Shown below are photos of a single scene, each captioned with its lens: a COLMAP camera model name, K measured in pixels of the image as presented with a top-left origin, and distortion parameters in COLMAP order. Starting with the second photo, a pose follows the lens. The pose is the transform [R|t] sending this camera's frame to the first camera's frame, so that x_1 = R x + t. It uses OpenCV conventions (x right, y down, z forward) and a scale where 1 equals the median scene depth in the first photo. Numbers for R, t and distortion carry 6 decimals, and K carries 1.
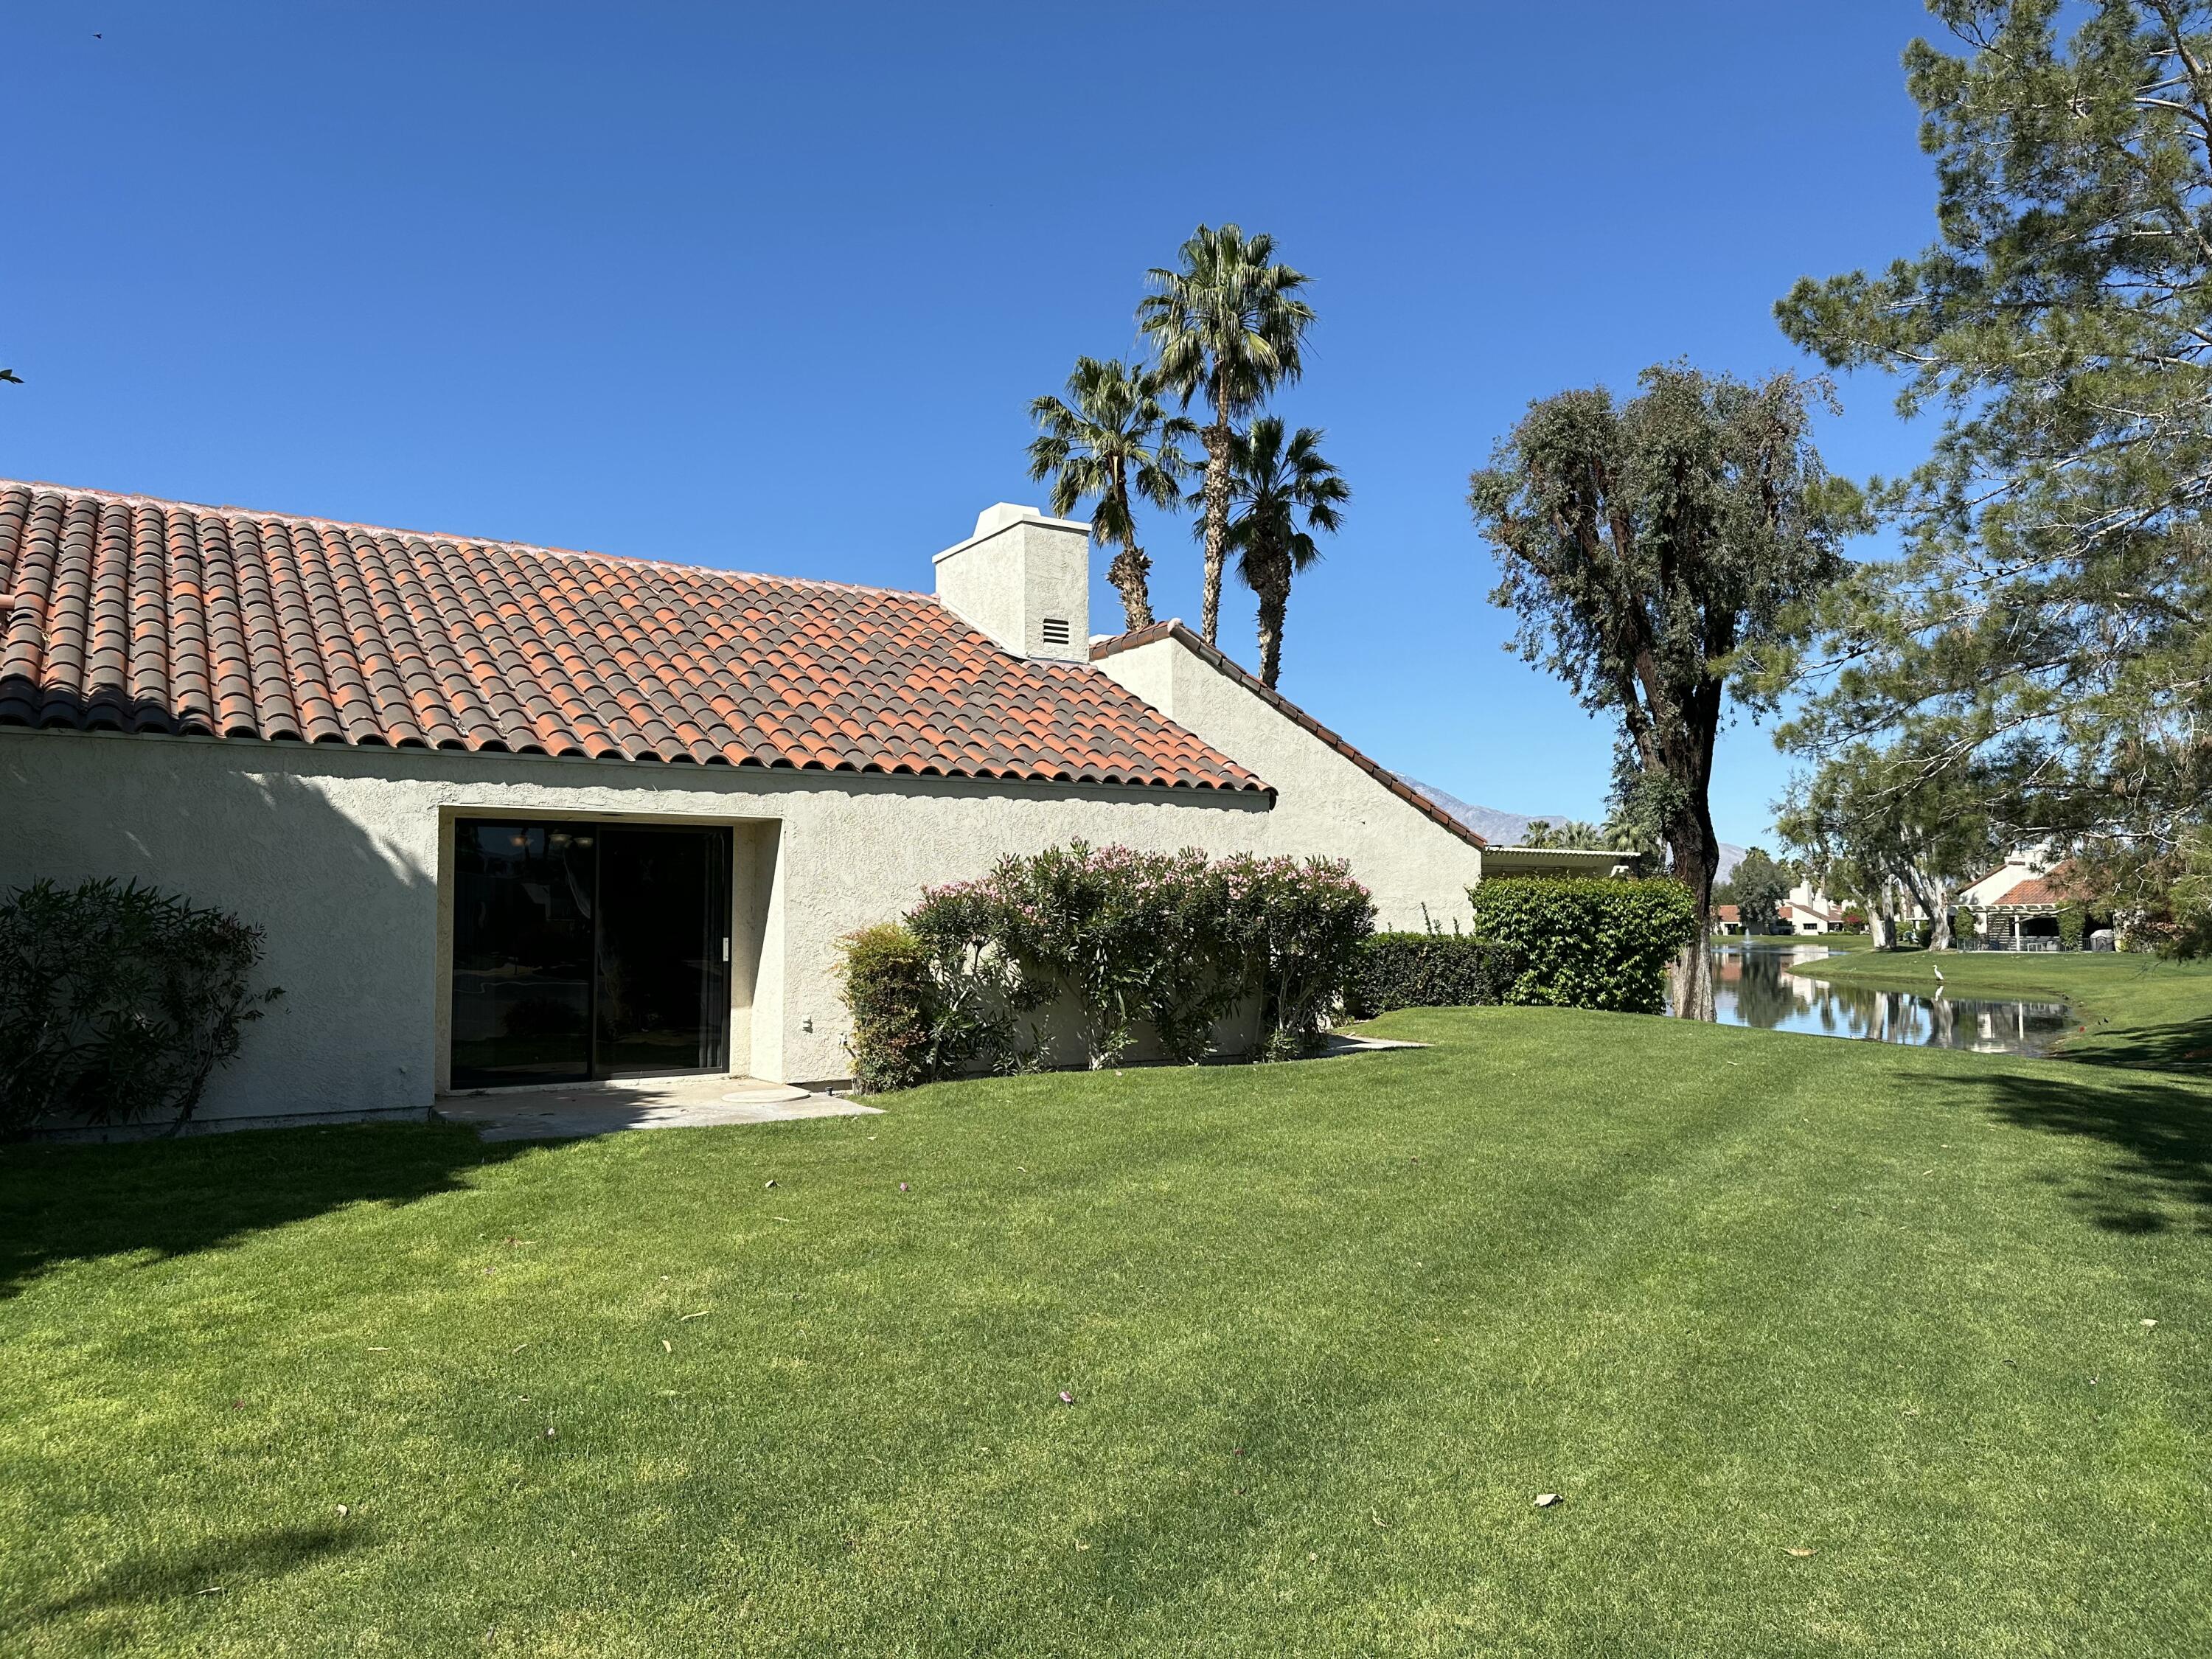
lens RADIAL K [[1555.7, 0, 1106.6], [0, 1555.7, 838.1], [0, 0, 1]] dist [0.046153, -0.063110]
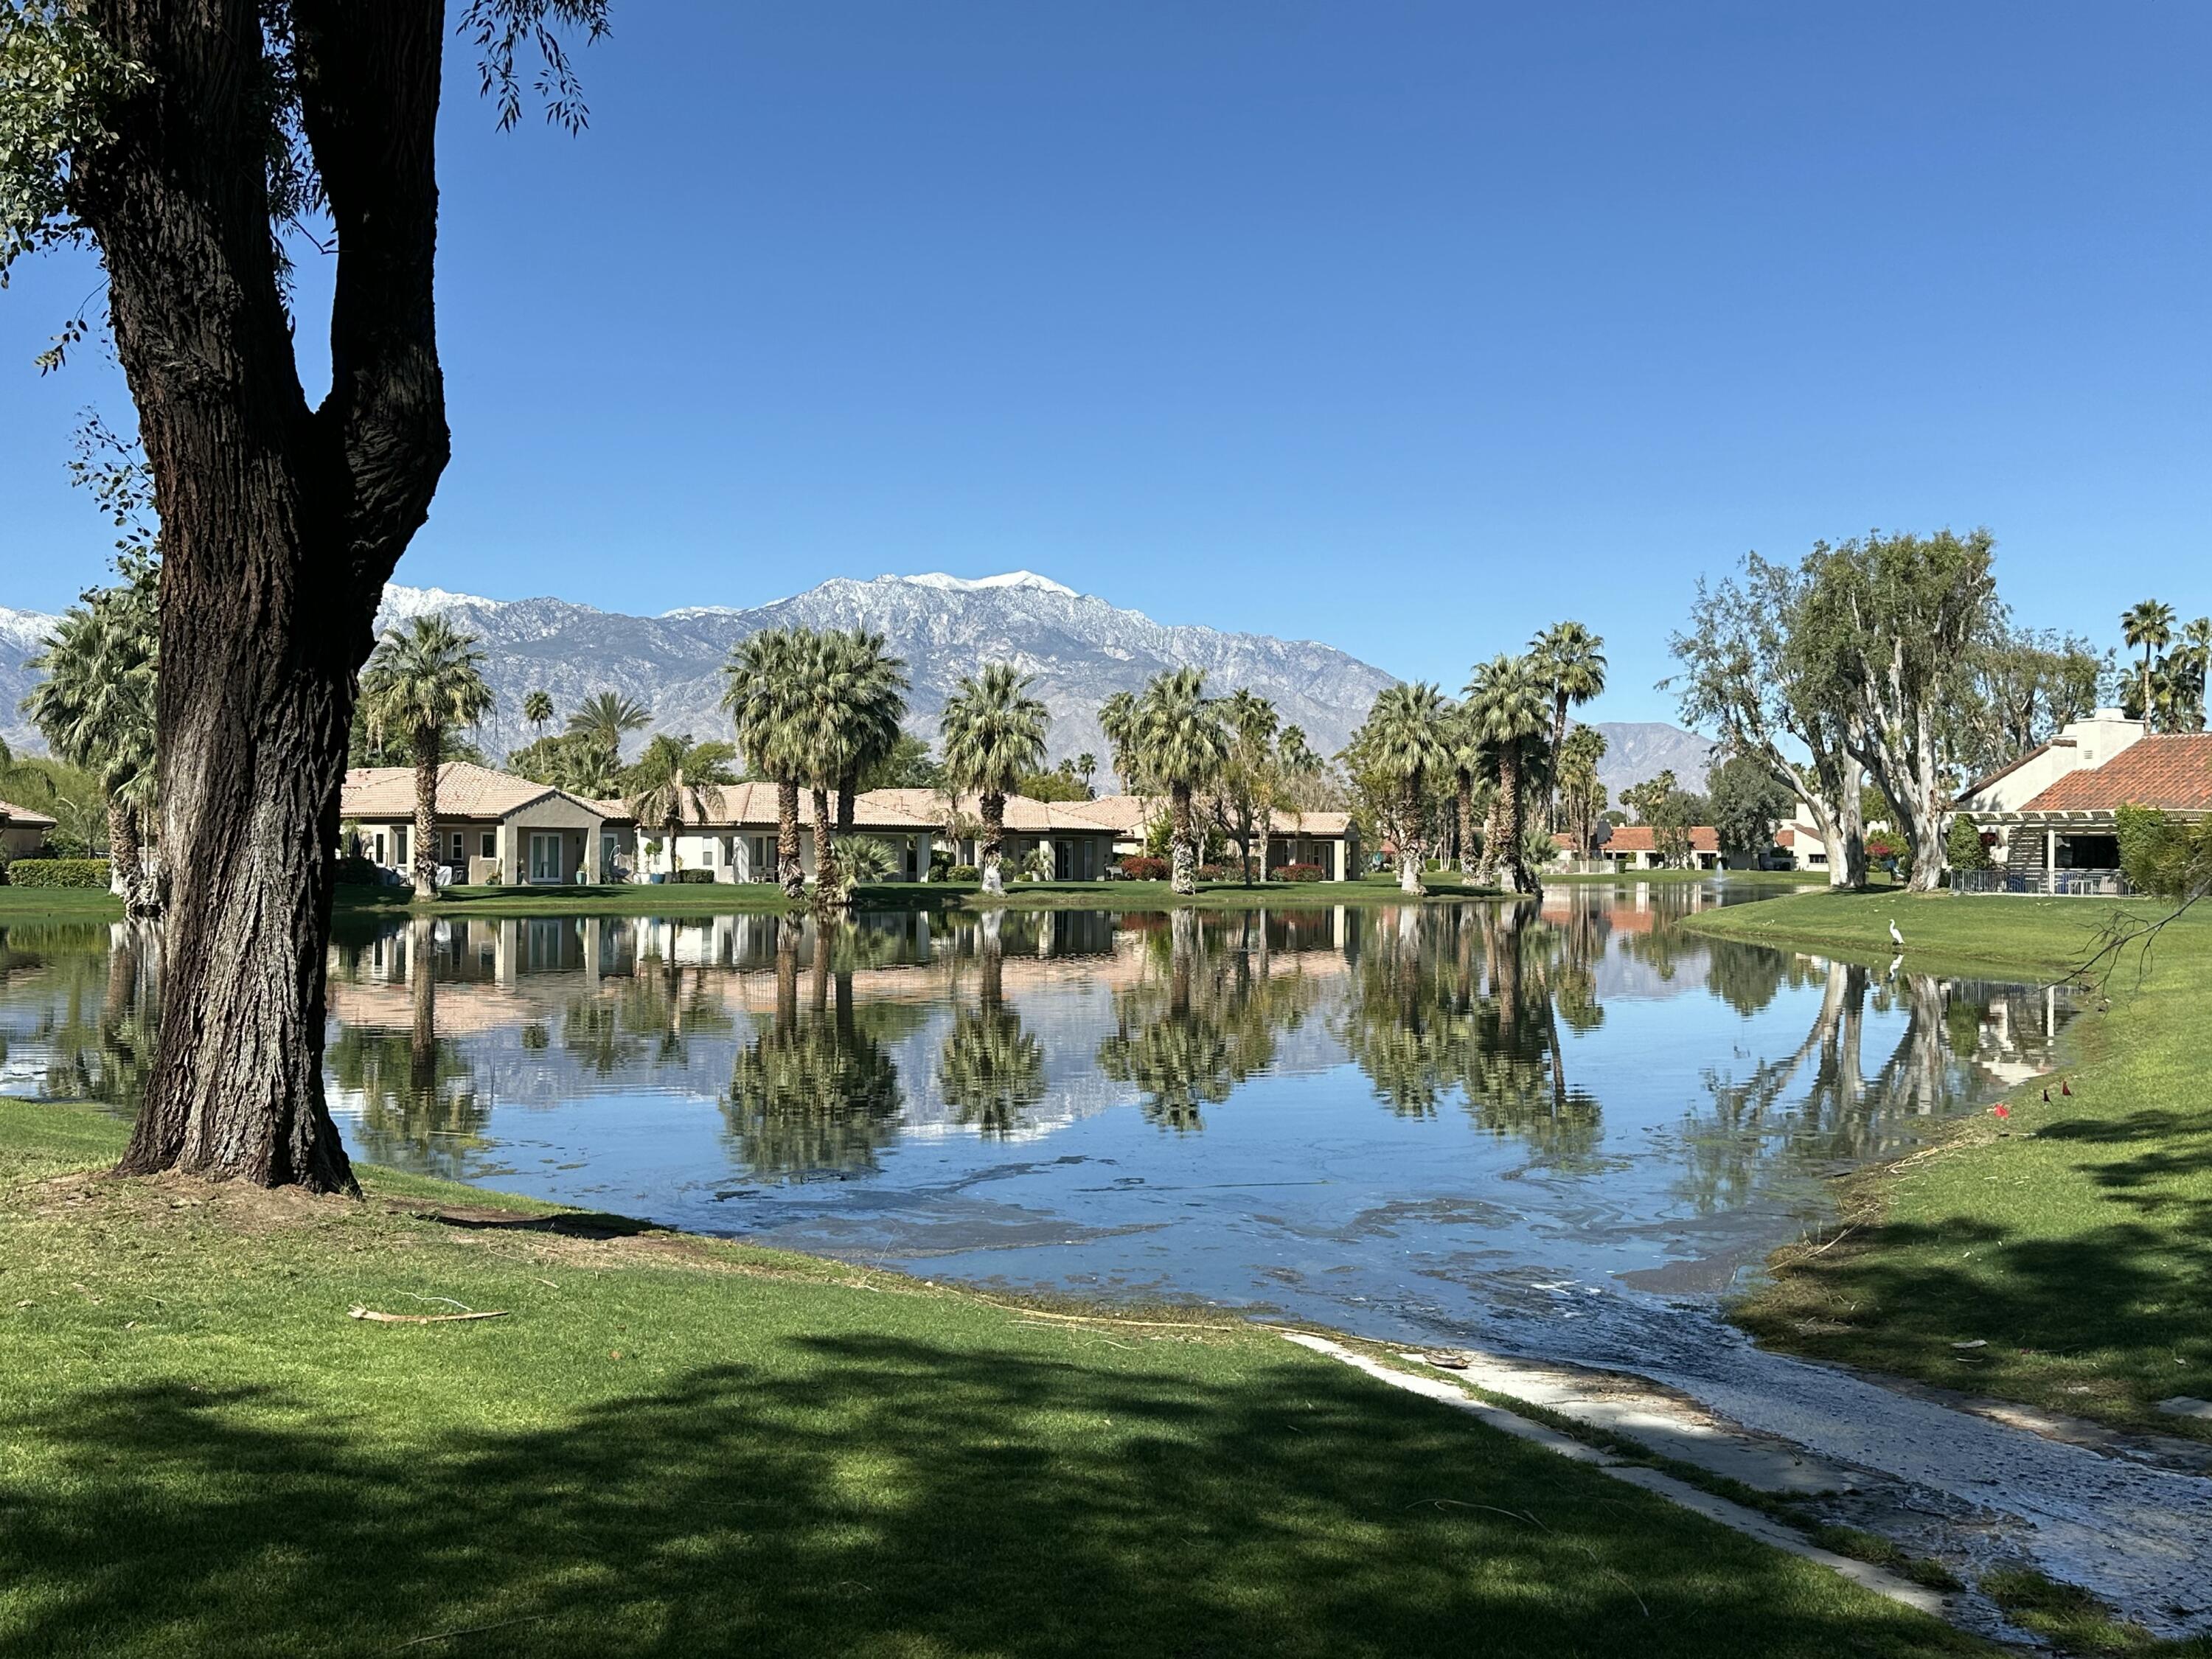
lens RADIAL K [[2217.2, 0, 1135.8], [0, 2217.2, 841.7], [0, 0, 1]] dist [0.205434, -0.453009]
pose [[0.993406, 0.013054, 0.113907, 0.136519], [-0.018951, 0.998527, 0.050838, 0.015530], [-0.113075, -0.052662, 0.992190, 0.195618]]
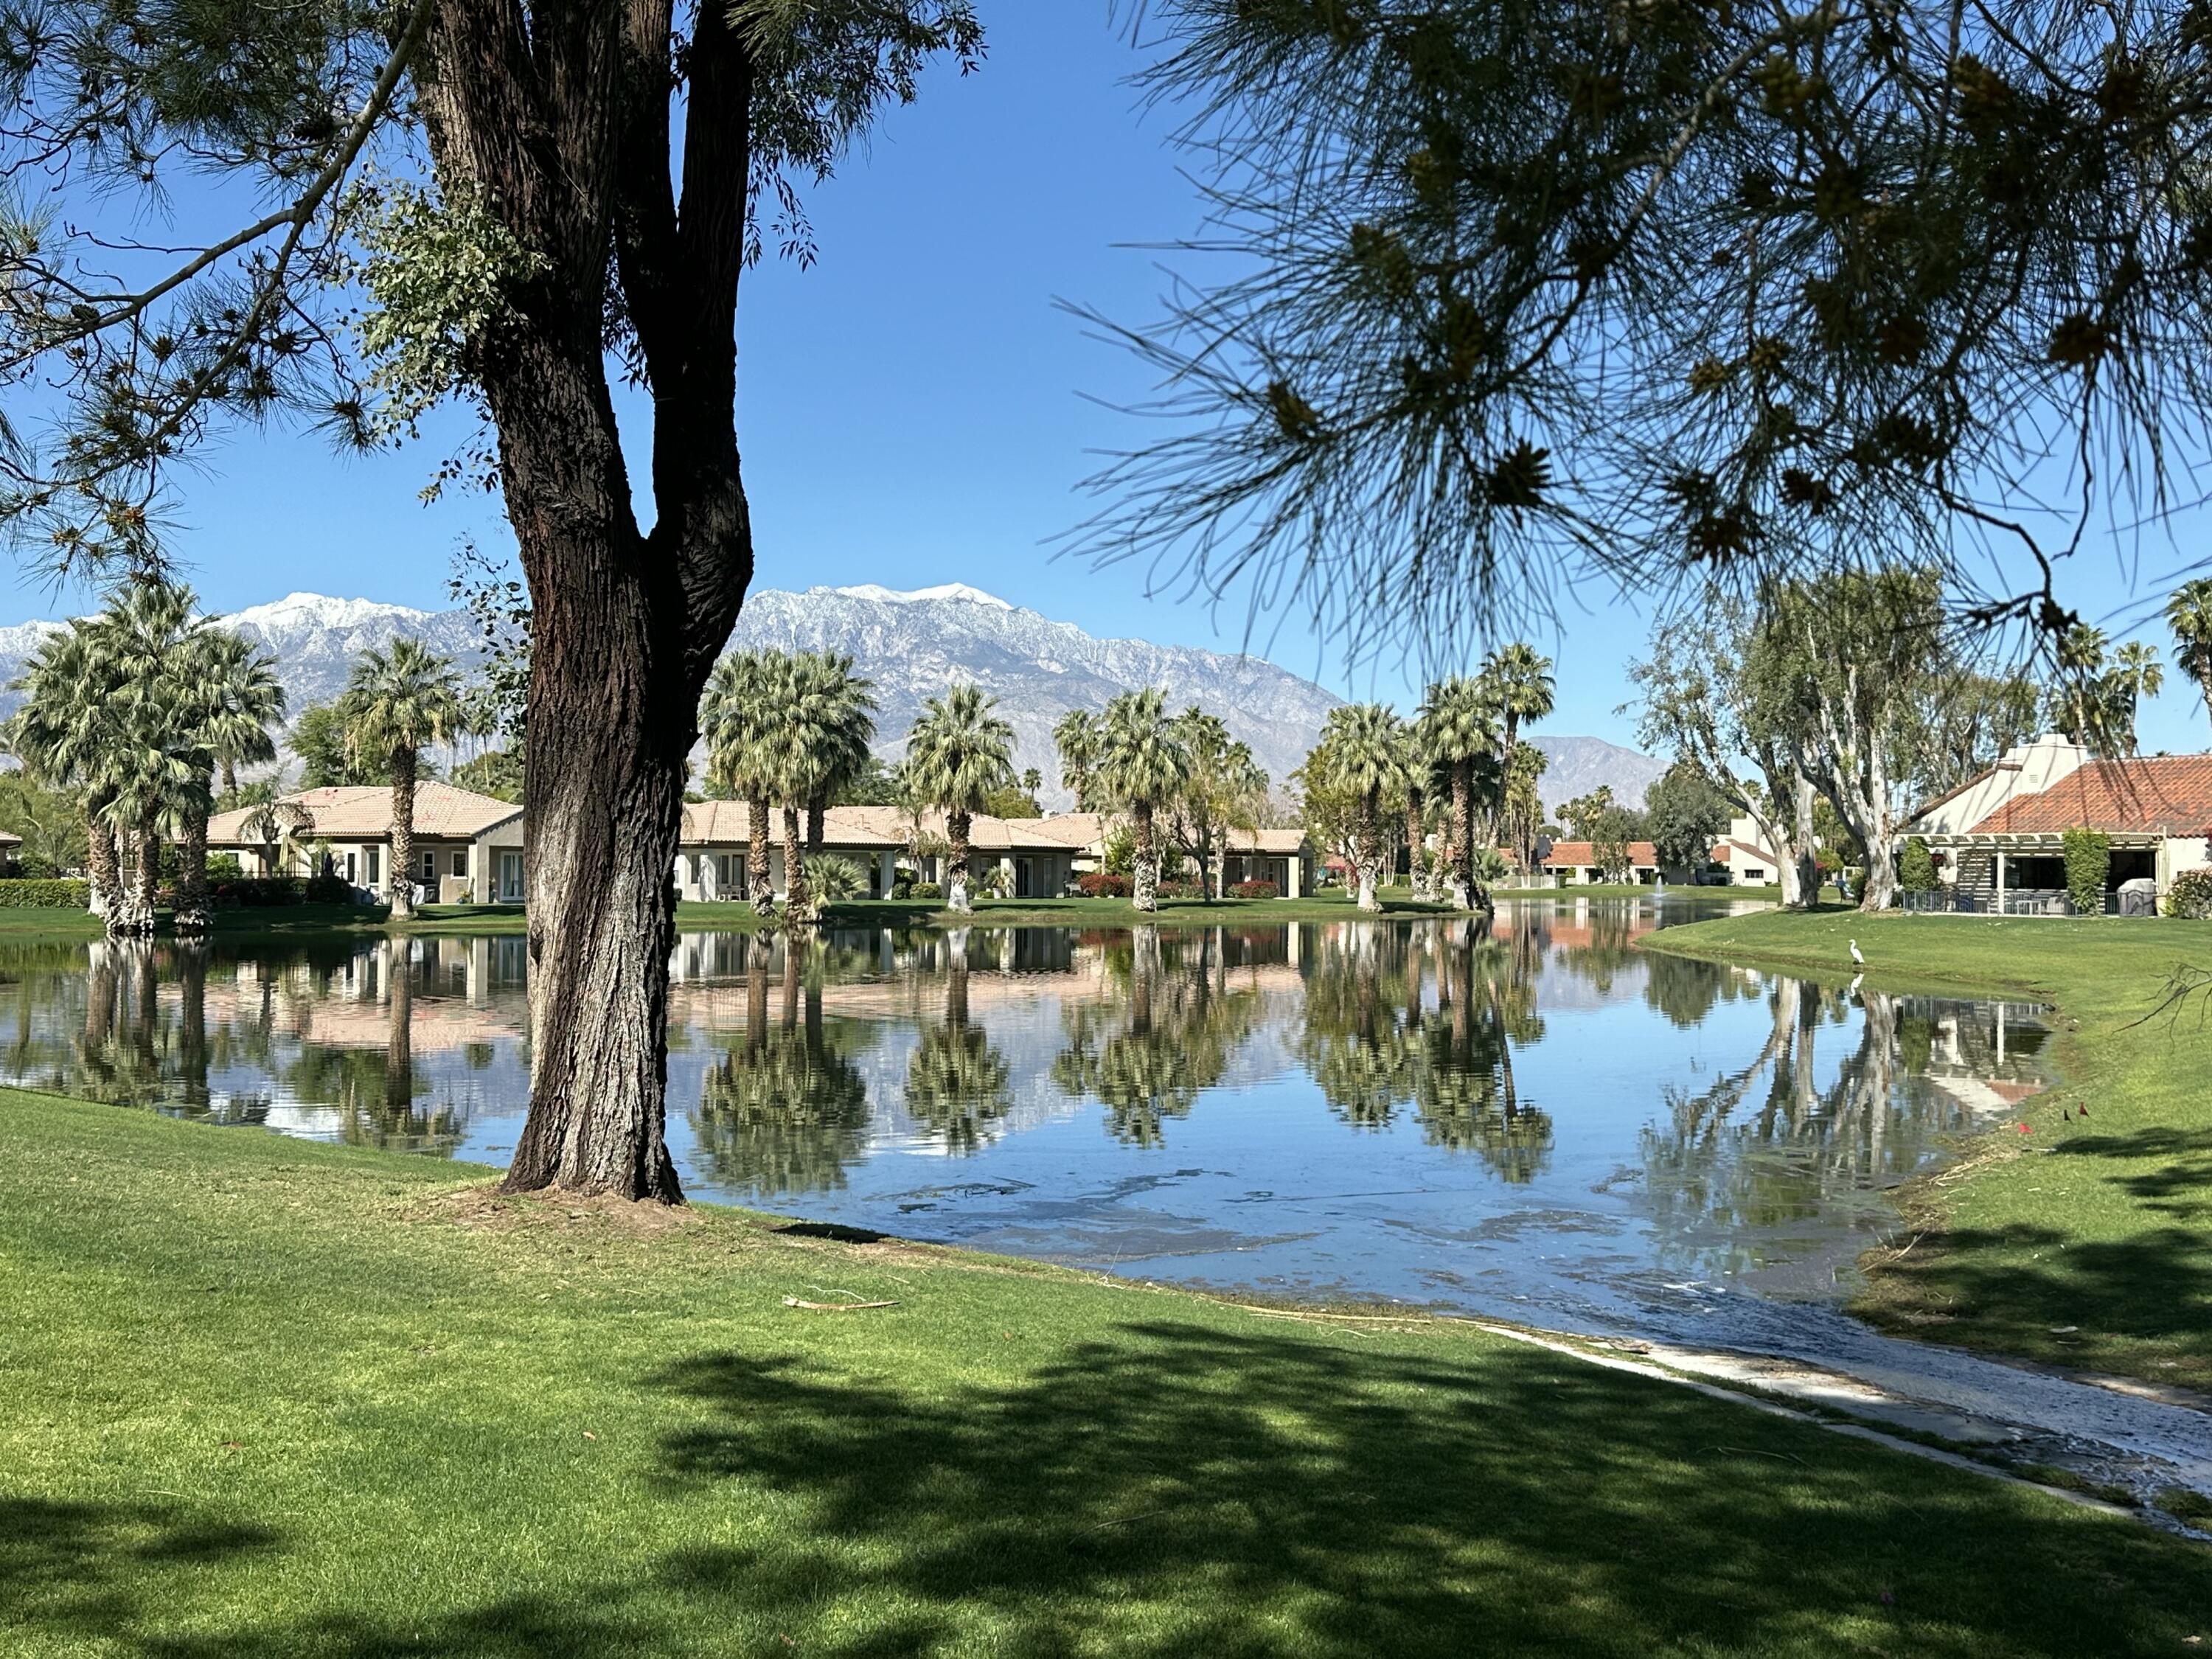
lens RADIAL K [[2217.2, 0, 1135.8], [0, 2217.2, 841.7], [0, 0, 1]] dist [0.205434, -0.453009]
pose [[0.989751, 0.014063, 0.142112, 0.120218], [-0.020546, 0.998809, 0.044261, 0.012388], [-0.141320, -0.046727, 0.988861, 0.180766]]
